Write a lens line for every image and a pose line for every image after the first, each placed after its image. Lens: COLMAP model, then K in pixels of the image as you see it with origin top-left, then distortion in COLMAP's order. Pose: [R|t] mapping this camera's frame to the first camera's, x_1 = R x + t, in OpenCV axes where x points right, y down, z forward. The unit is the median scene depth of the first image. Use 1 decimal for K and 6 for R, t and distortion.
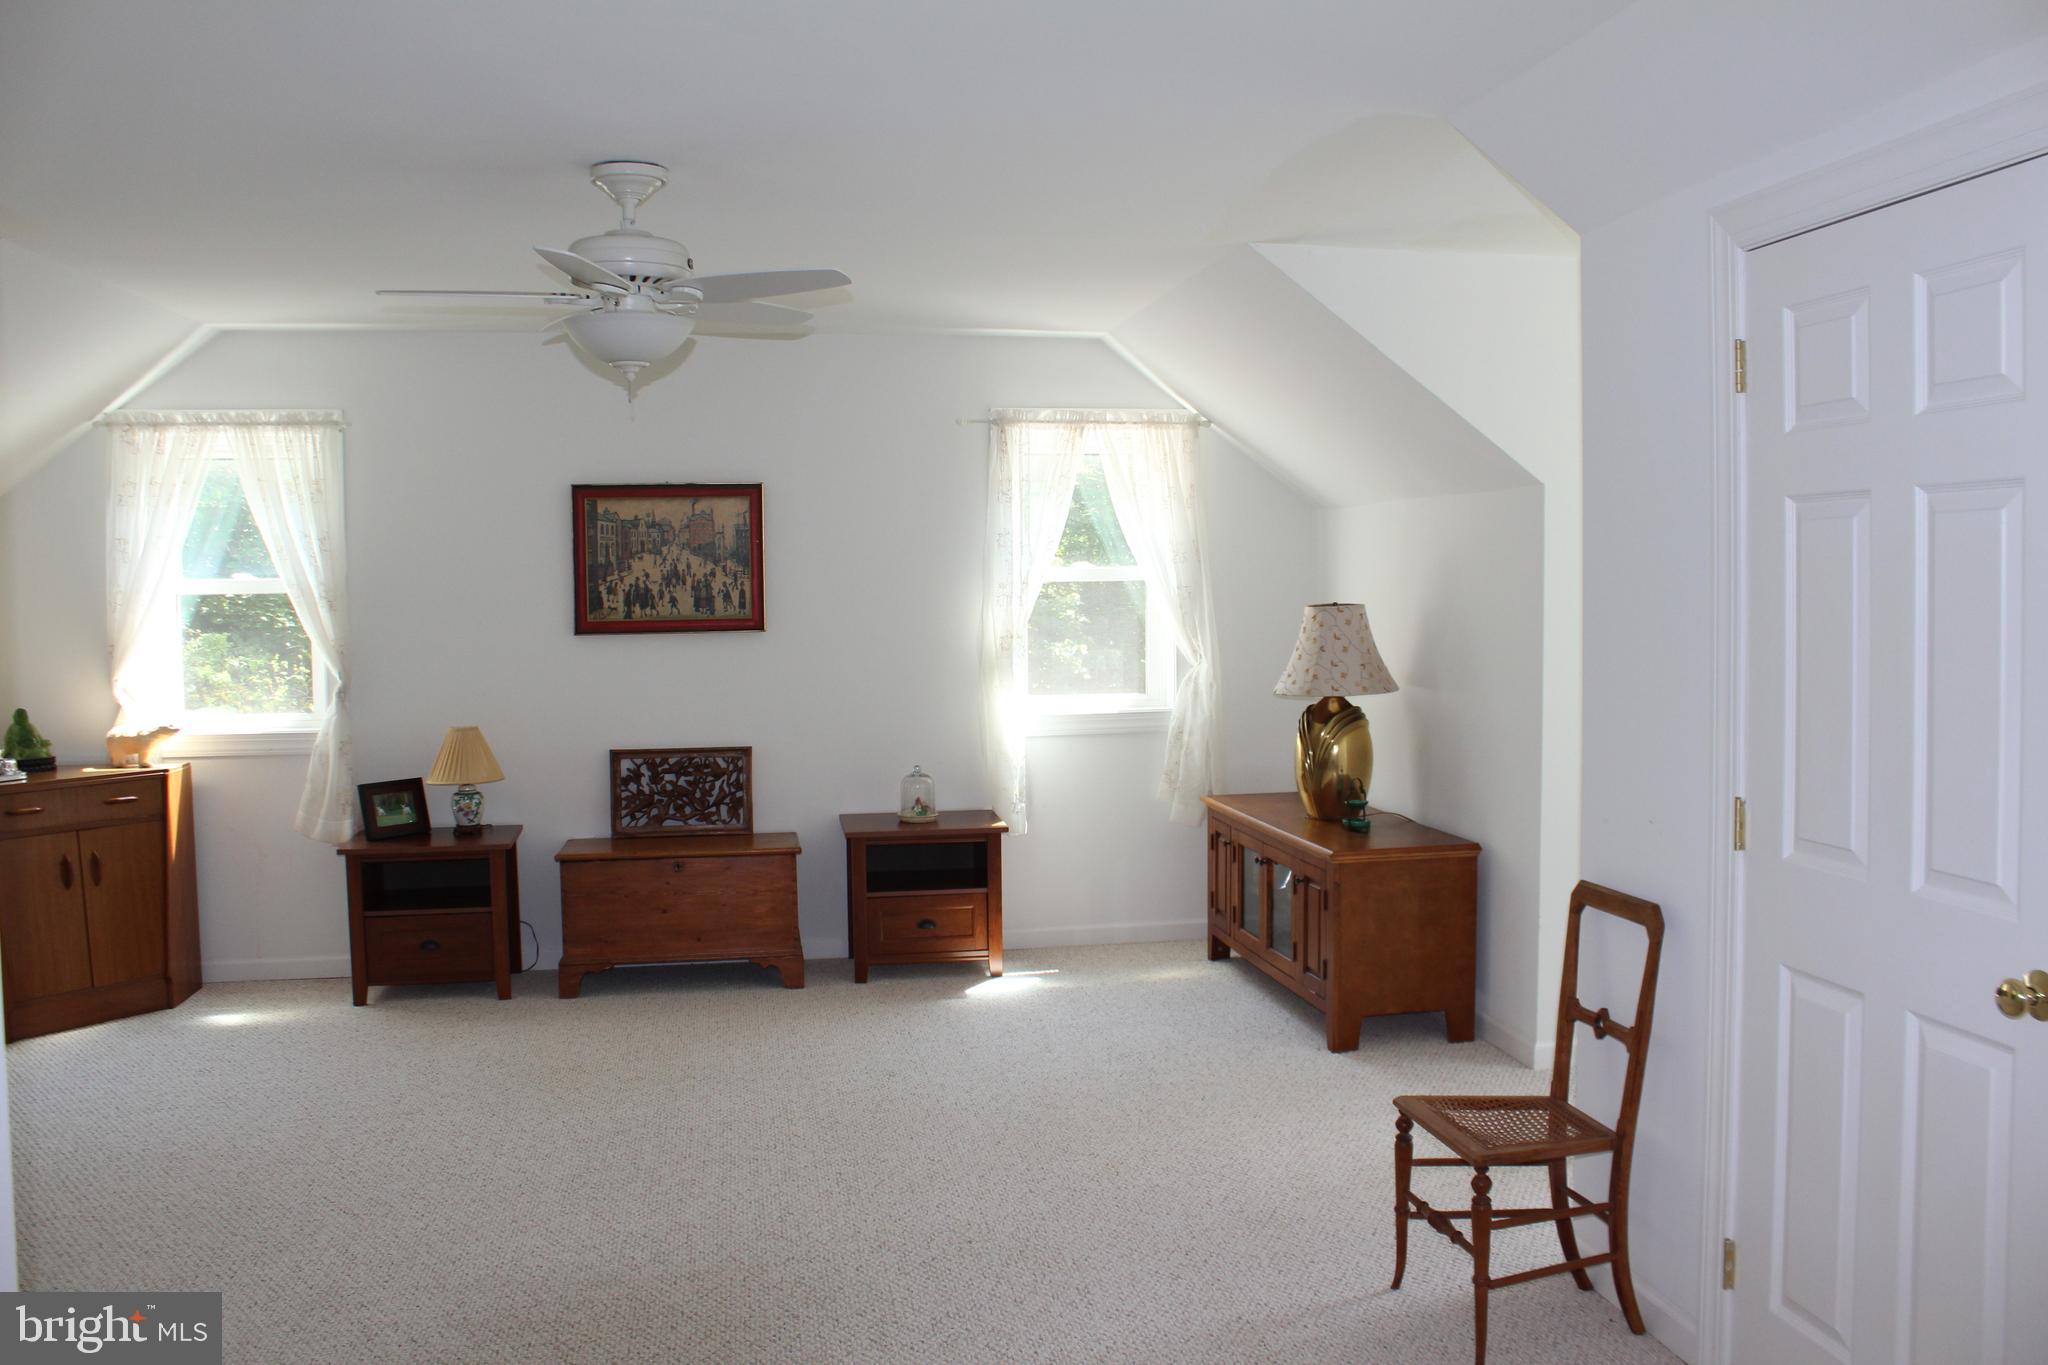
lens RADIAL K [[1693.8, 0, 1039.3], [0, 1693.8, 658.6], [0, 0, 1]] dist [-0.178391, 0.167662]
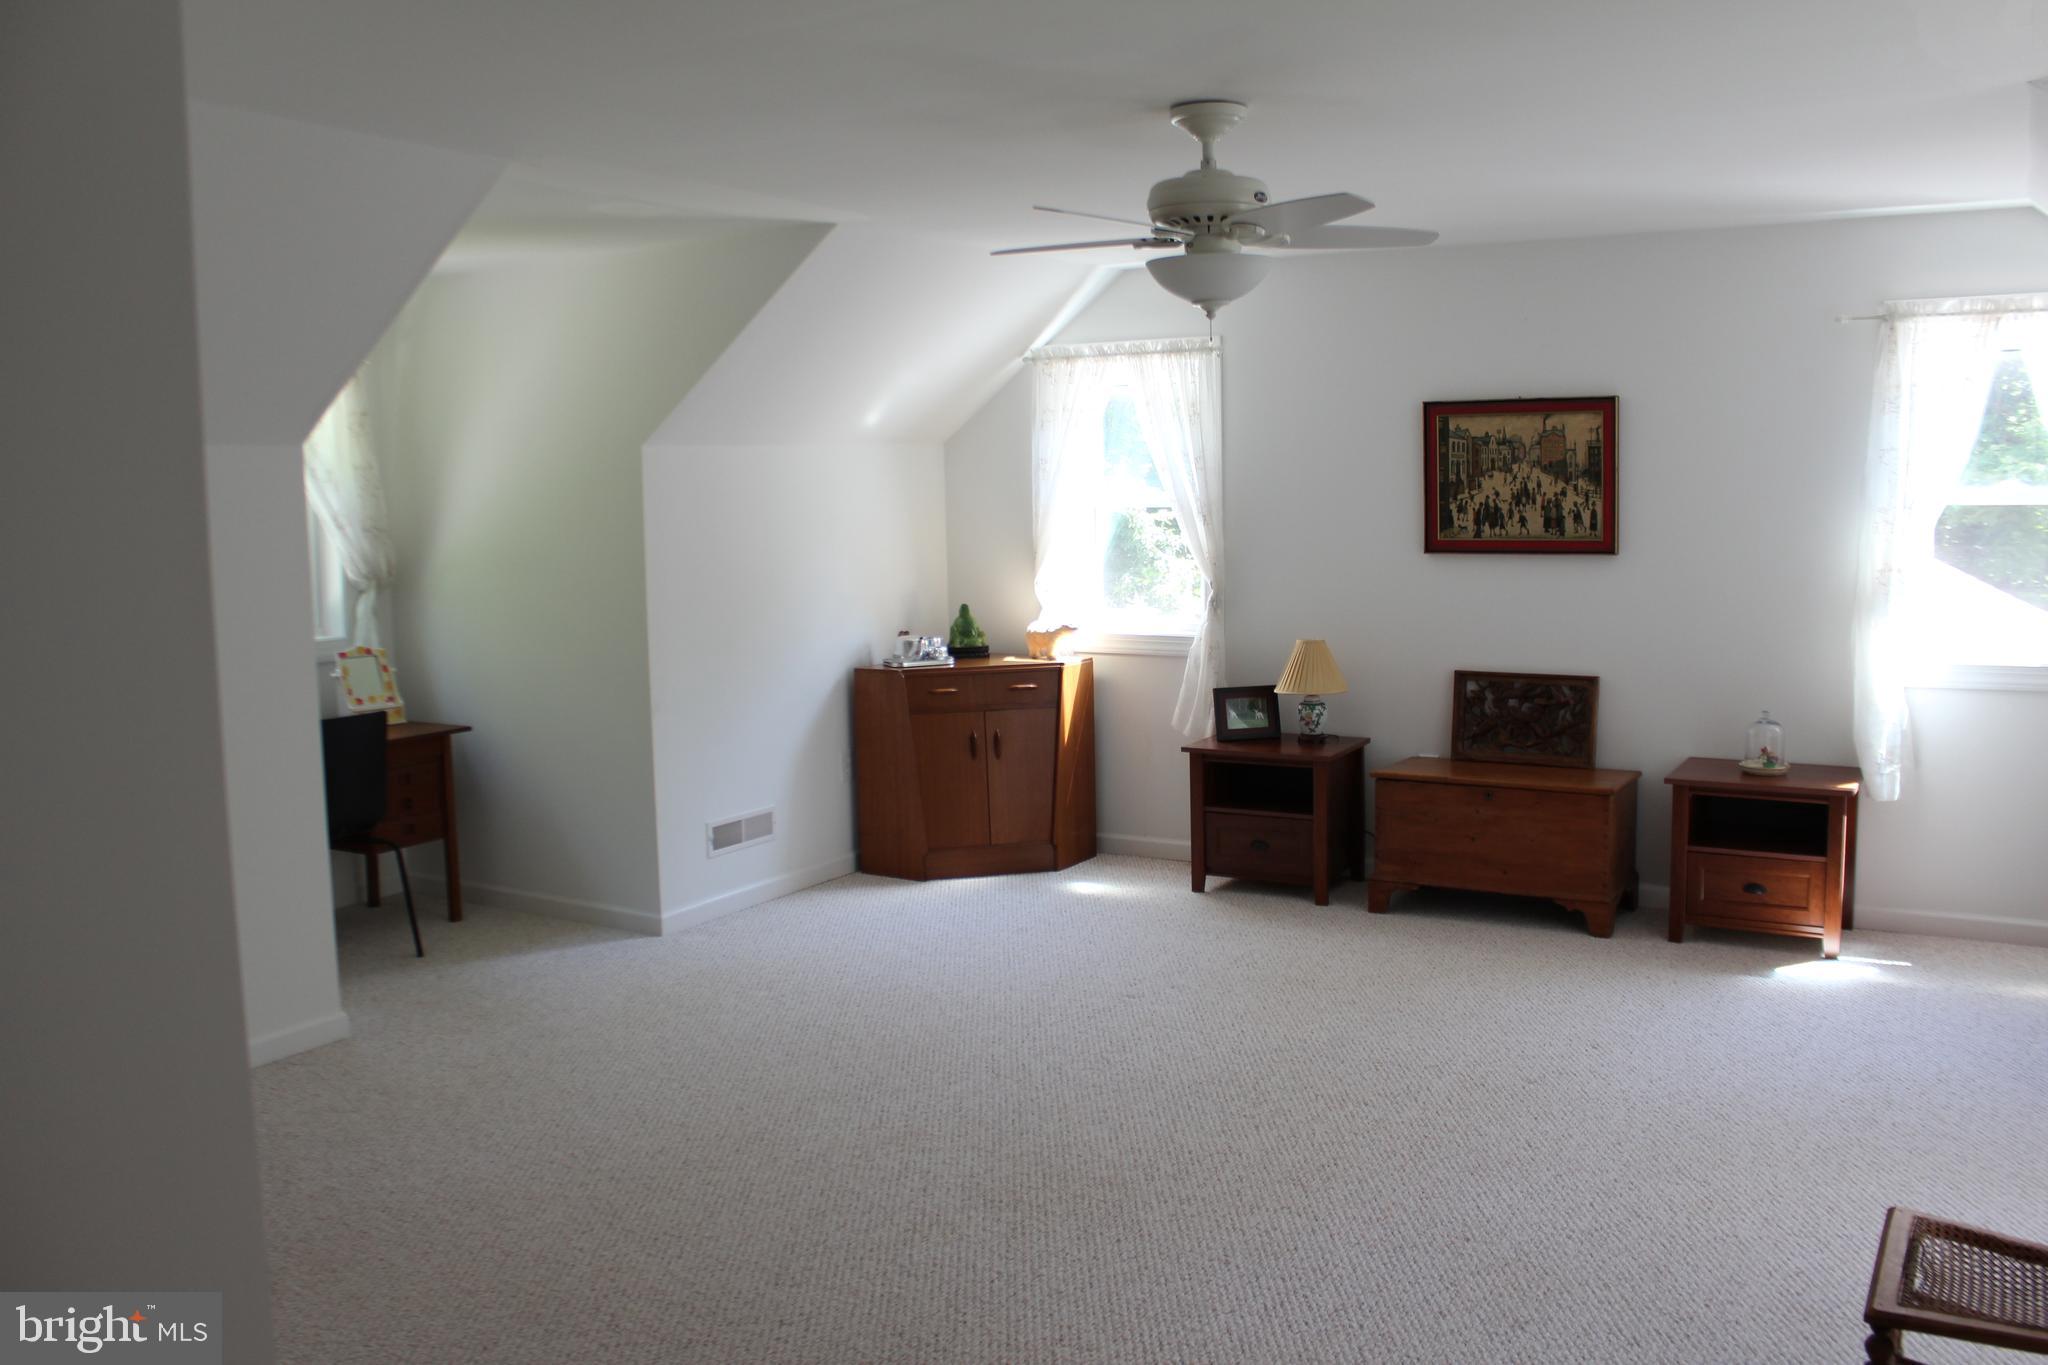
lens RADIAL K [[1693.8, 0, 1039.3], [0, 1693.8, 658.6], [0, 0, 1]] dist [-0.178391, 0.167662]
pose [[0.749583, 0.065956, -0.658616, 0.216865], [-0.022031, 0.996958, 0.074764, -0.021566], [0.661543, -0.041532, 0.748756, 0.098797]]
